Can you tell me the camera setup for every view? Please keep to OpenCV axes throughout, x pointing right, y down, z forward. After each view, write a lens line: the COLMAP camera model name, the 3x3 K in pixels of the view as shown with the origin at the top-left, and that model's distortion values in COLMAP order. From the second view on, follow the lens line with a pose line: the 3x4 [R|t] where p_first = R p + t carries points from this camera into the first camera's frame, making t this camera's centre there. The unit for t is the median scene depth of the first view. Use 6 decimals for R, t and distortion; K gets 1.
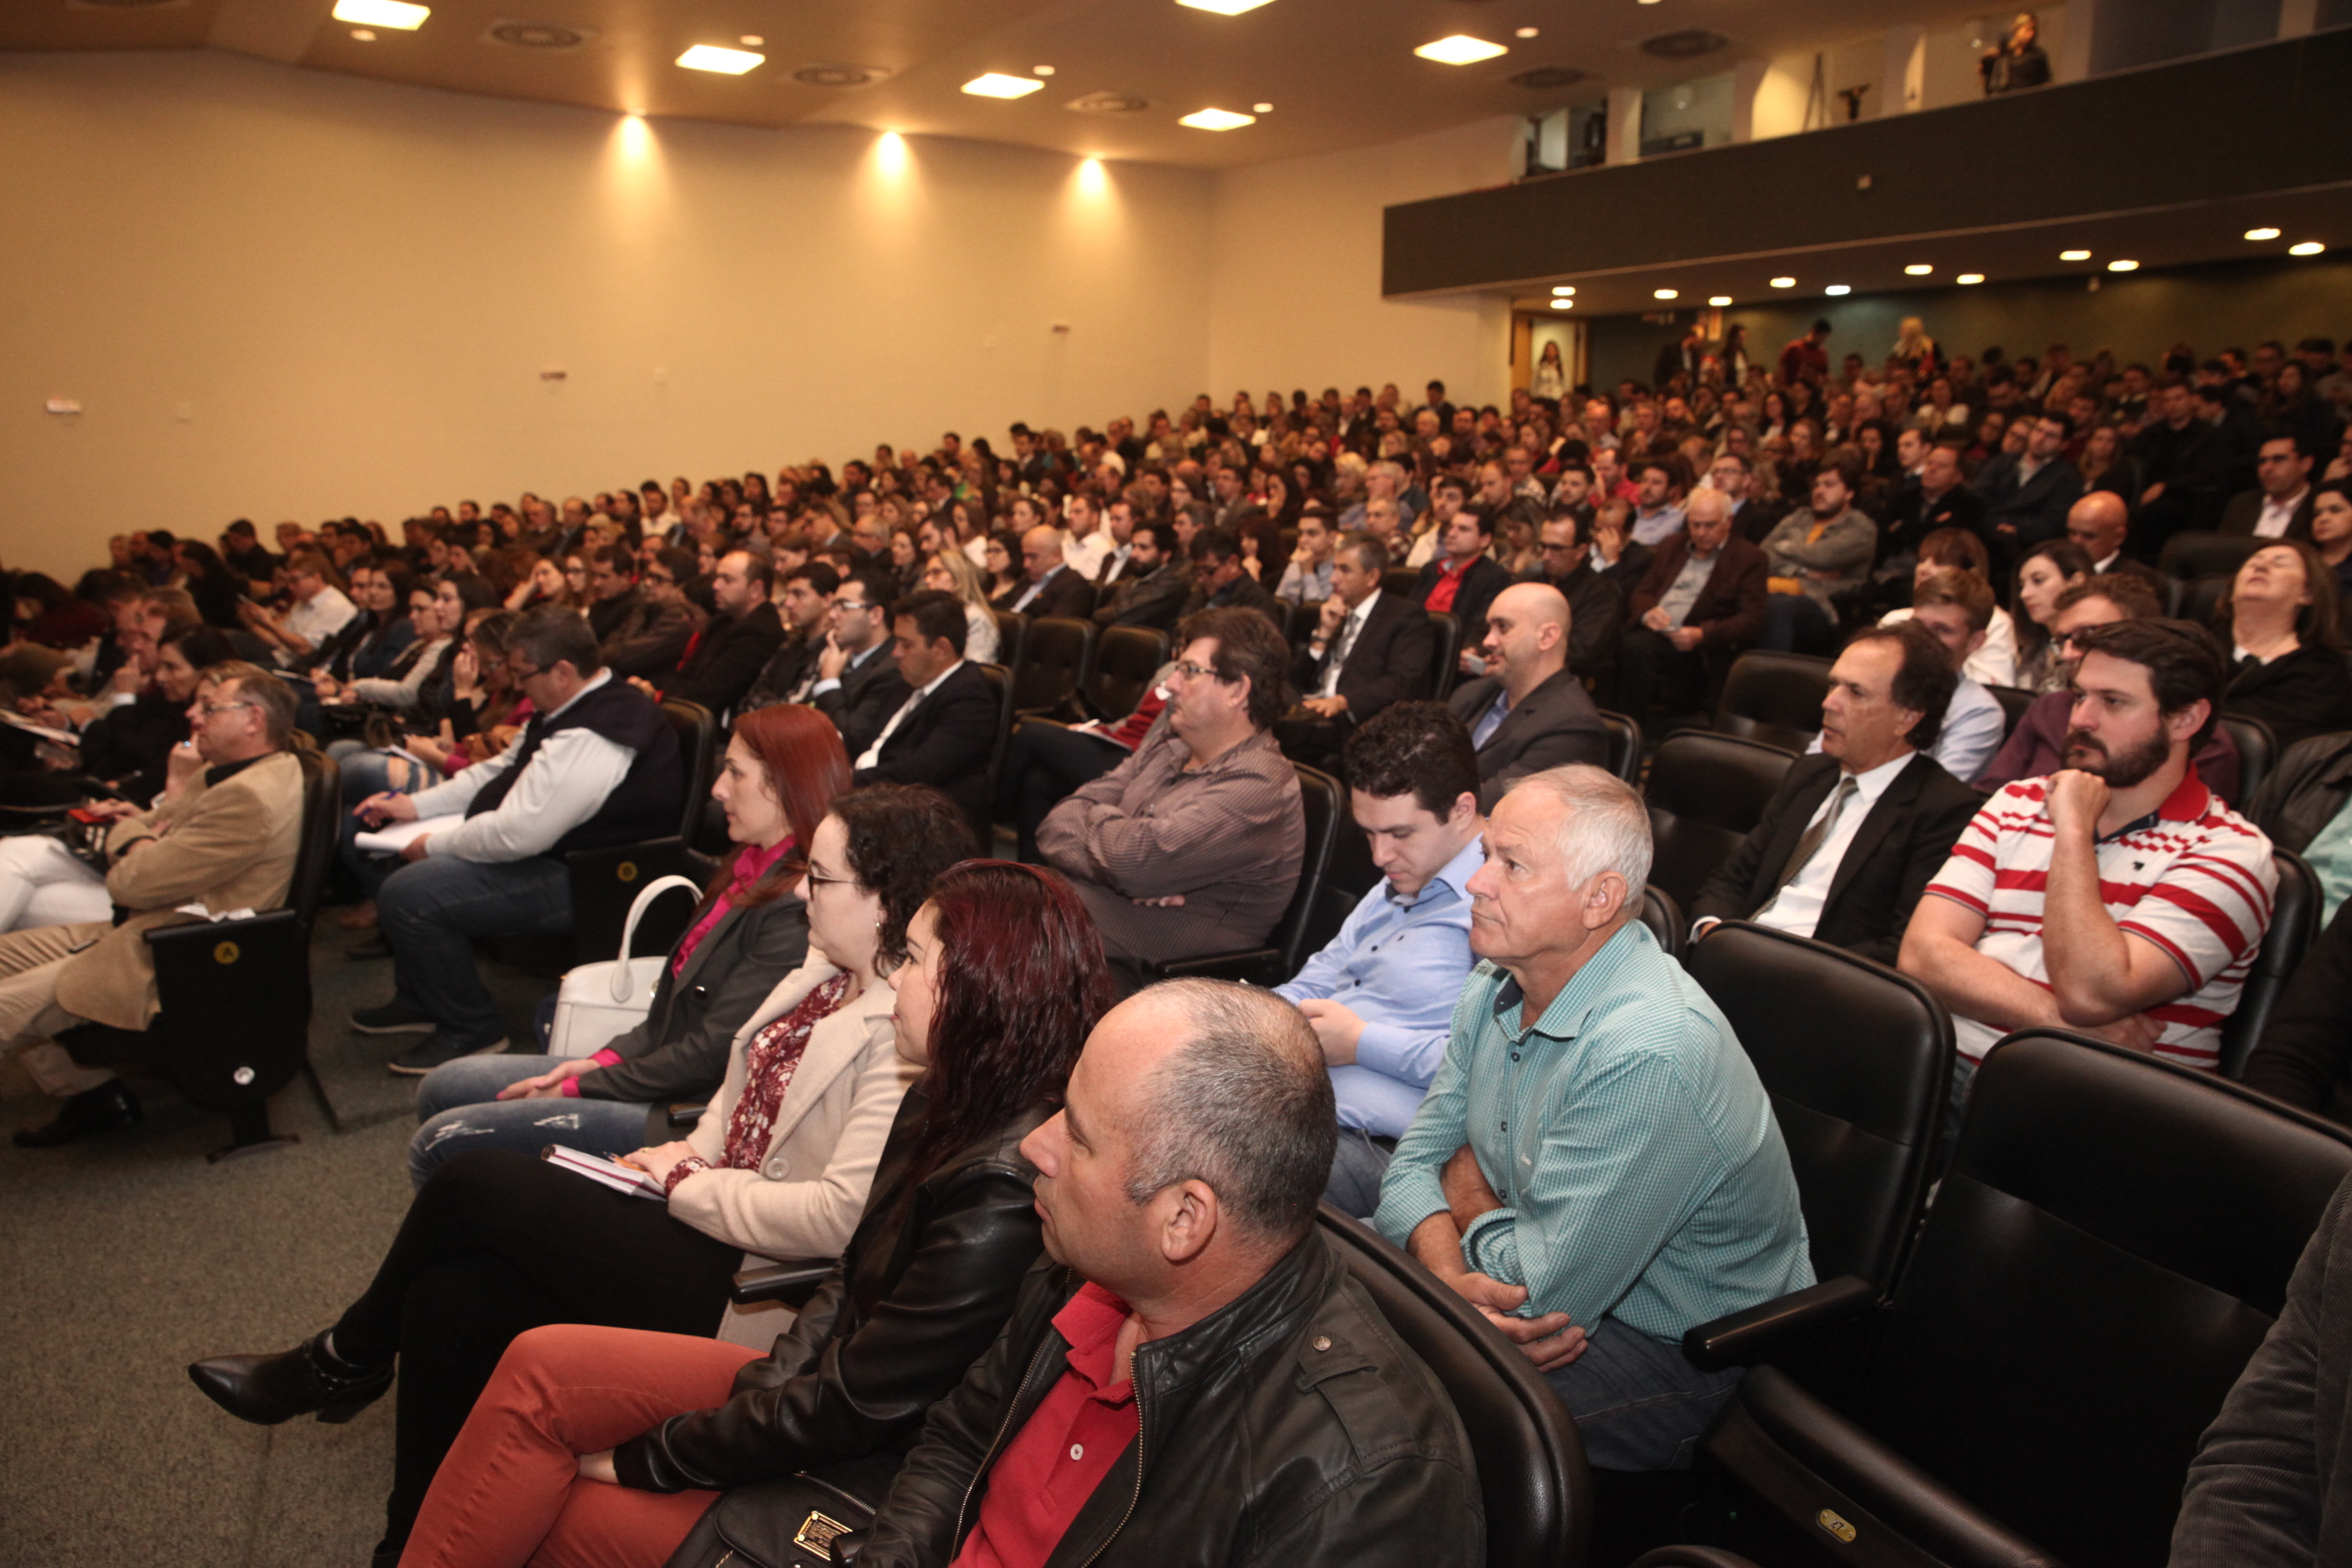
lens RADIAL K [[1652.4, 0, 1190.1], [0, 1652.4, 769.7], [0, 0, 1]] dist [-0.046101, 0.023455]
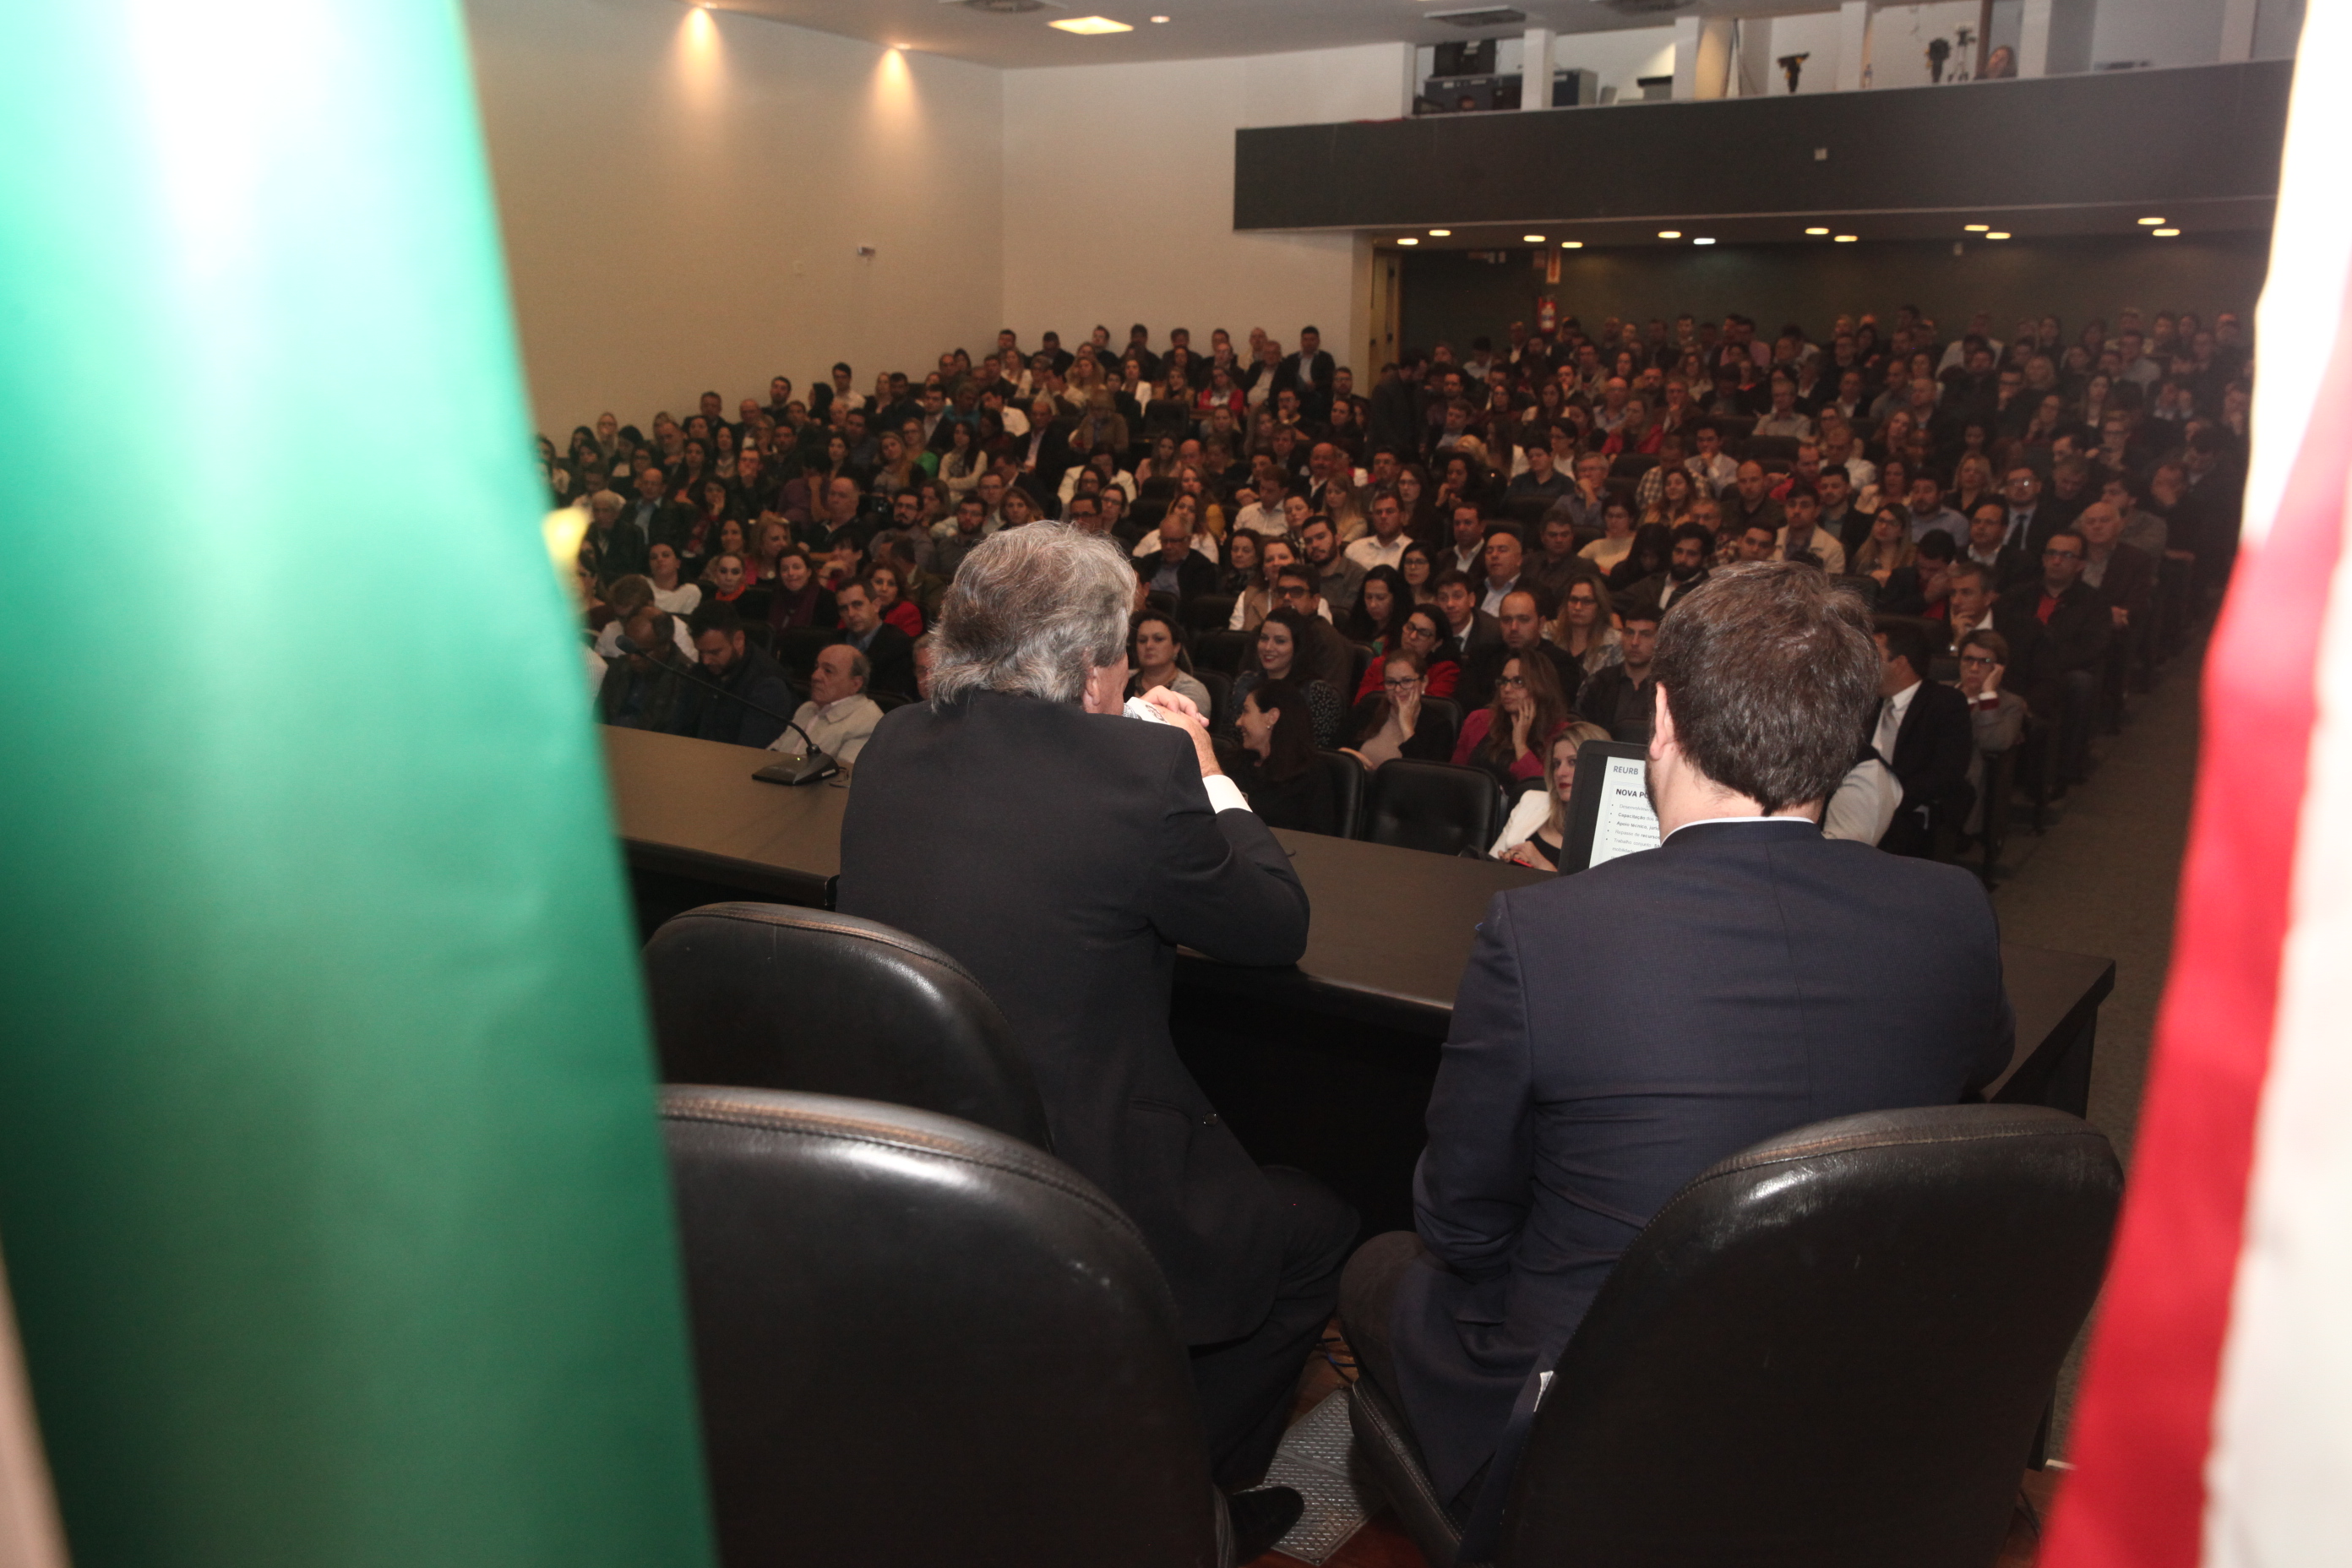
lens RADIAL K [[2079.9, 0, 1185.9], [0, 2079.9, 744.2], [0, 0, 1]] dist [-0.000901, 0.007835]
pose [[0.938452, -0.046825, 0.342222, -0.321368], [0.046574, 0.998875, 0.008955, -0.018593], [-0.342256, 0.007535, 0.939577, -0.057548]]
